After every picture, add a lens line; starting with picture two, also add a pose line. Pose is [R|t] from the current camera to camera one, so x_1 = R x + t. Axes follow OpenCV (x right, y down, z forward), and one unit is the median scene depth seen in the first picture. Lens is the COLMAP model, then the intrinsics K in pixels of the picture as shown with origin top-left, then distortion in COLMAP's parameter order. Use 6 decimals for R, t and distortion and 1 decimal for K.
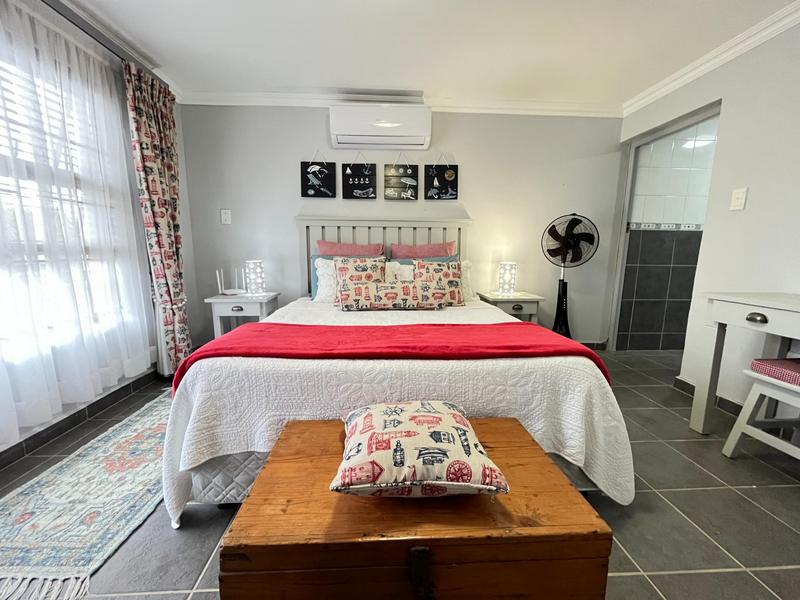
lens RADIAL K [[321.4, 0, 394.9], [0, 321.4, 300.7], [0, 0, 1]] dist [-0.002544, 0.000090]
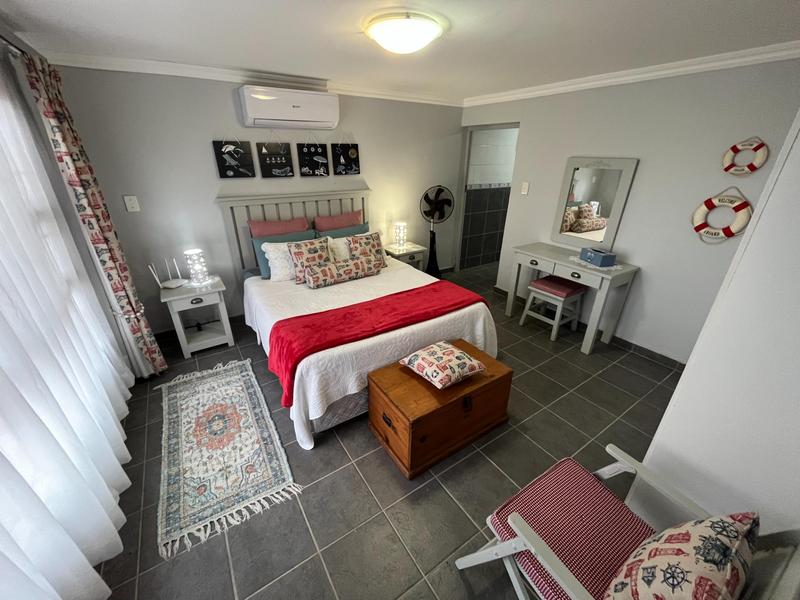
lens RADIAL K [[321.4, 0, 394.9], [0, 321.4, 300.7], [0, 0, 1]] dist [-0.002544, 0.000090]
pose [[0.864157, -0.212630, 0.456093, -0.373071], [0.081342, 0.953449, 0.290377, -0.213373], [-0.496604, -0.213832, 0.841226, -0.209732]]
